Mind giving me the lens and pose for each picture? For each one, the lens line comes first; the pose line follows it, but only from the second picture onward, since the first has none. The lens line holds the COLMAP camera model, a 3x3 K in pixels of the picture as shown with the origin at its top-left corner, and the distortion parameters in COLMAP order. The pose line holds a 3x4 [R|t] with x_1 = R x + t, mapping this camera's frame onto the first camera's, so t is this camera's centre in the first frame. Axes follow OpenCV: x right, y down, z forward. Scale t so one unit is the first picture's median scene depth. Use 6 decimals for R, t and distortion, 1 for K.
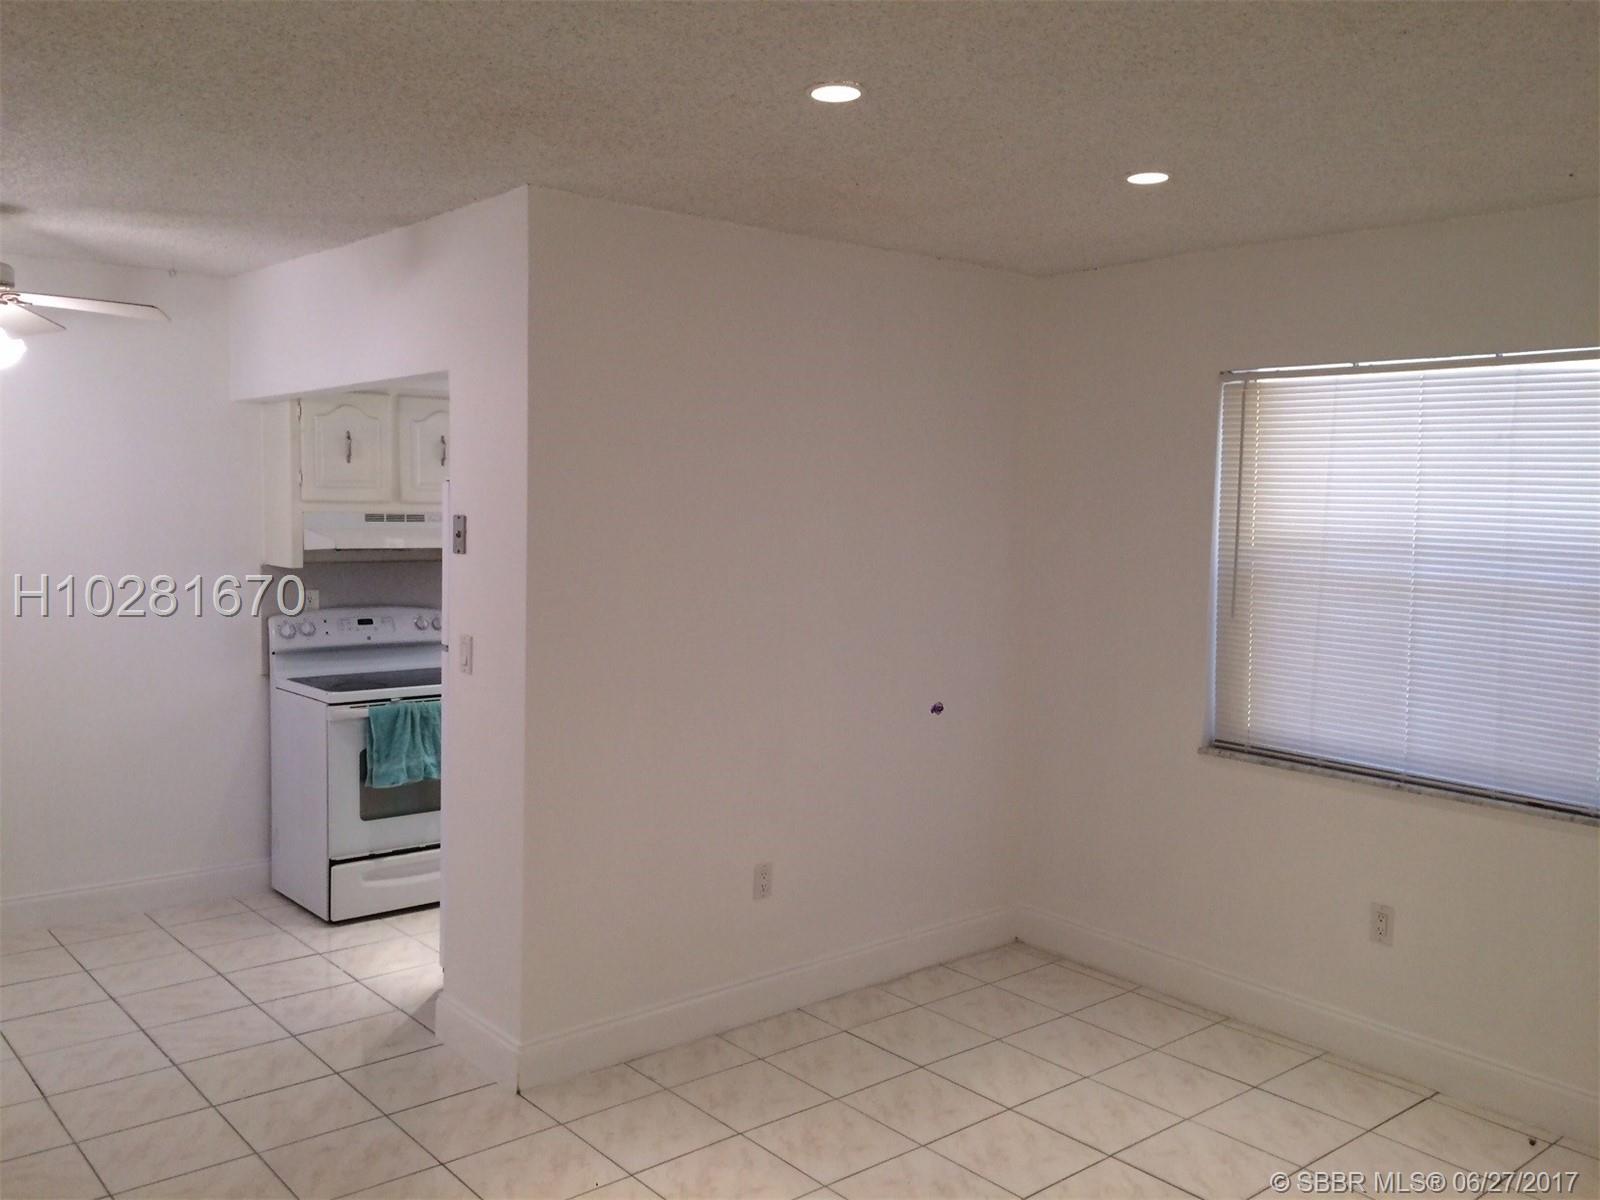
lens RADIAL K [[1379.7, 0, 793.8], [0, 1379.7, 610.4], [0, 0, 1]] dist [0.084688, -0.112275]
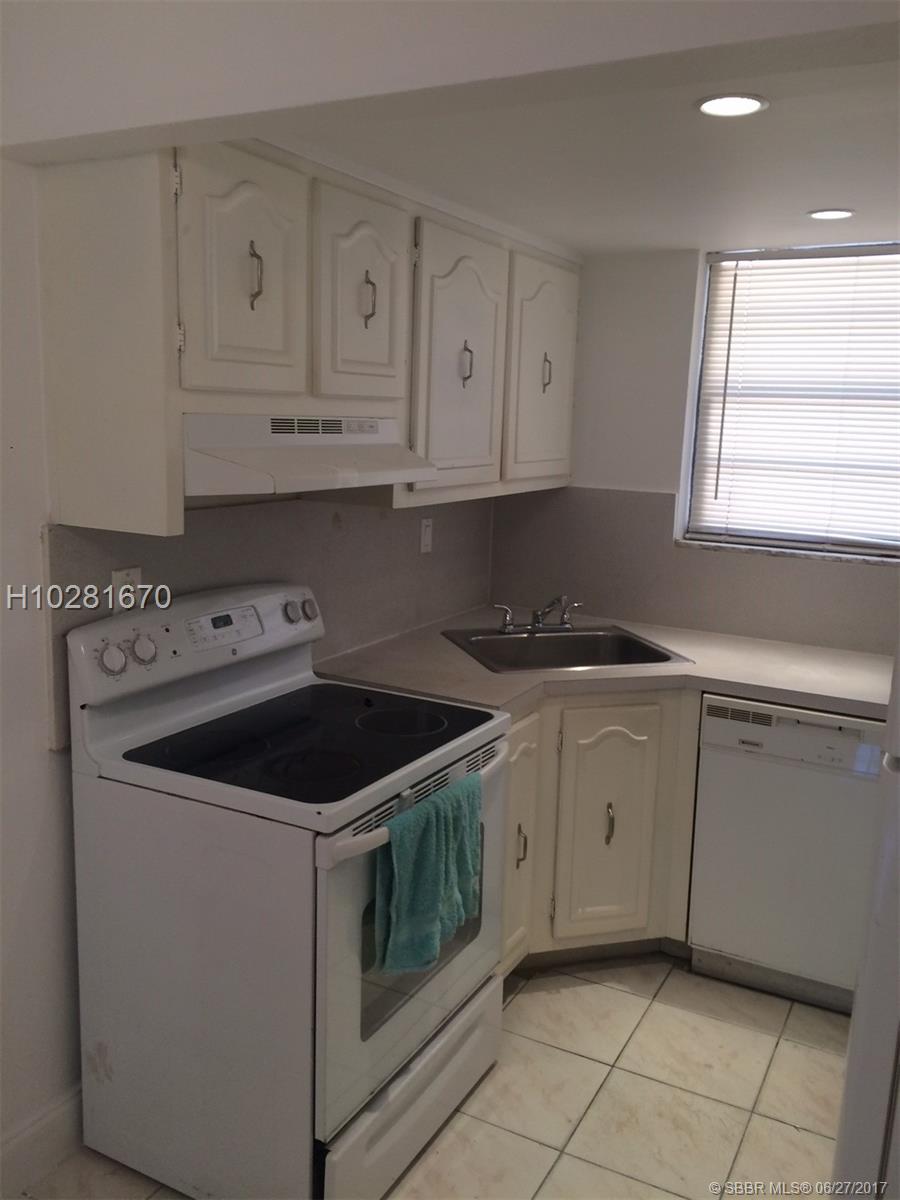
lens RADIAL K [[1034.7, 0, 478.0], [0, 1034.7, 605.8], [0, 0, 1]] dist [0.084688, -0.112275]
pose [[0.923361, -0.057759, 0.379563, -0.382191], [0.012140, 0.992517, 0.121500, -0.046753], [-0.383741, -0.107581, 0.917153, 0.615501]]
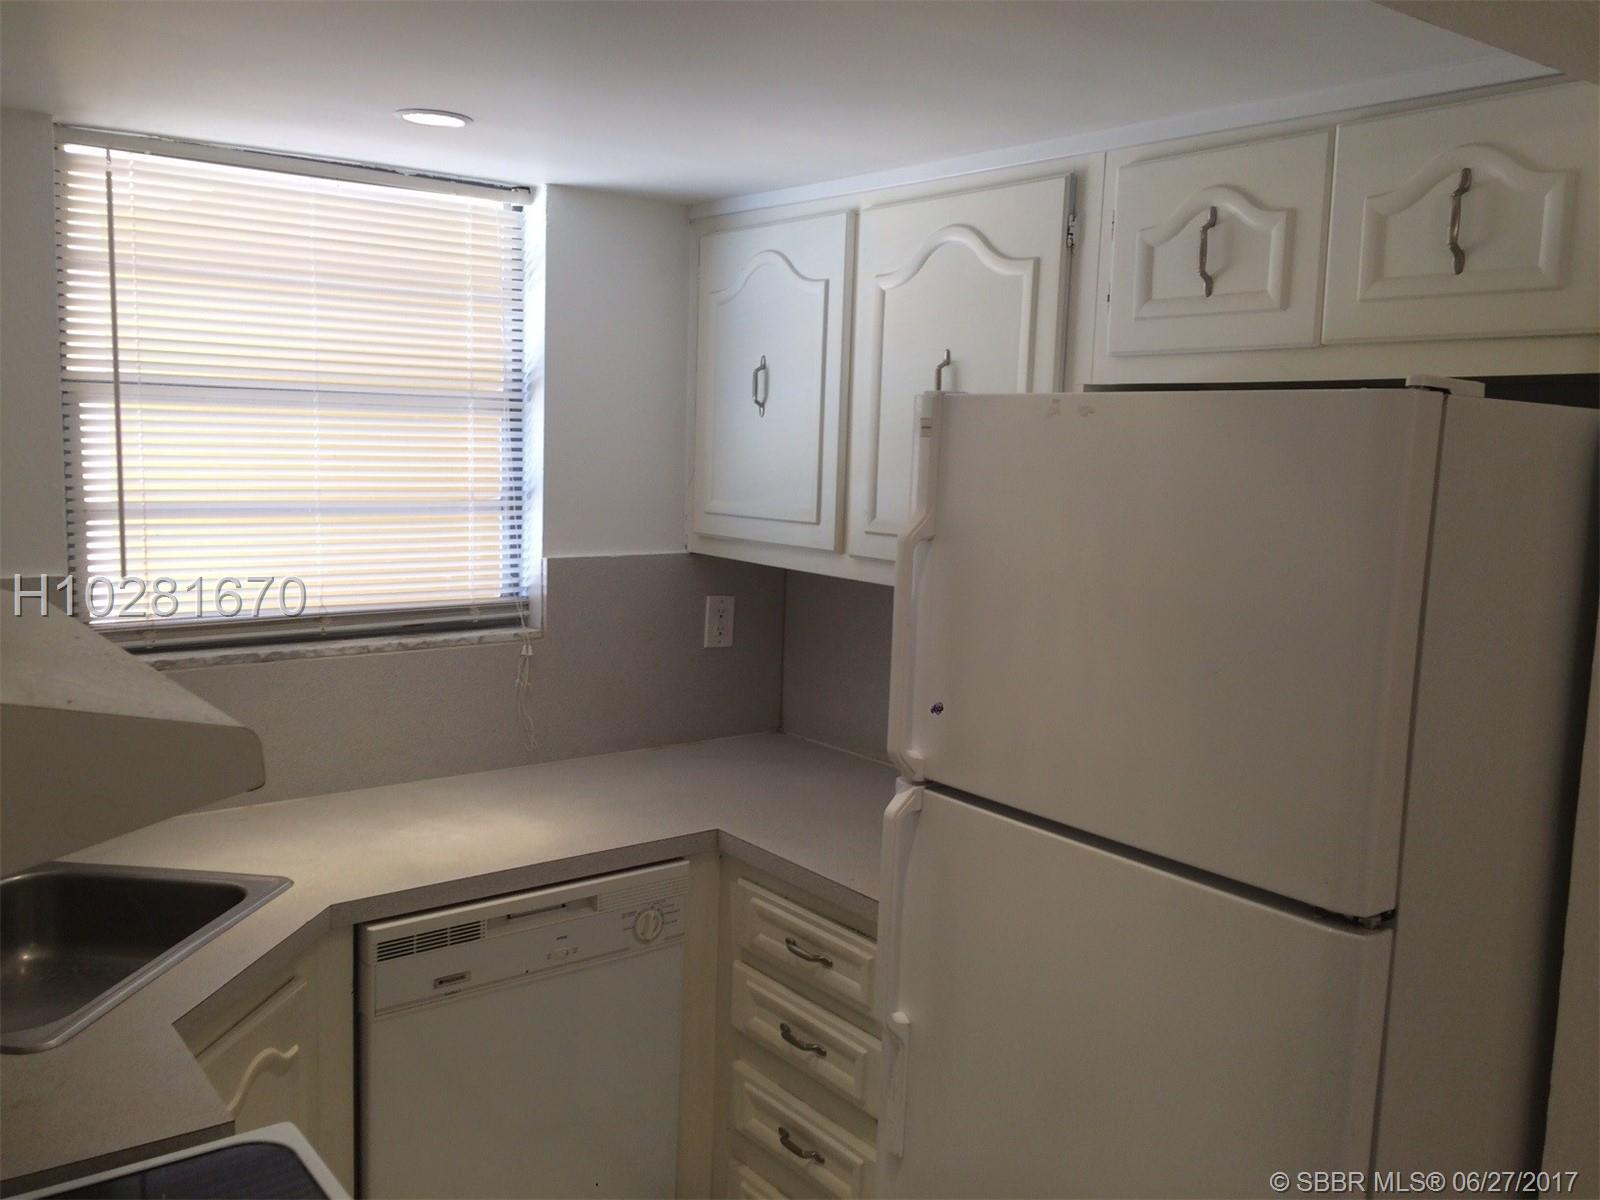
lens RADIAL K [[1379.7, 0, 803.4], [0, 1379.7, 597.5], [0, 0, 1]] dist [0.084688, -0.112275]
pose [[0.042895, -0.148469, 0.987986, -0.449411], [0.049742, 0.987987, 0.146310, -0.080283], [-0.997841, 0.042869, 0.049765, 0.879663]]
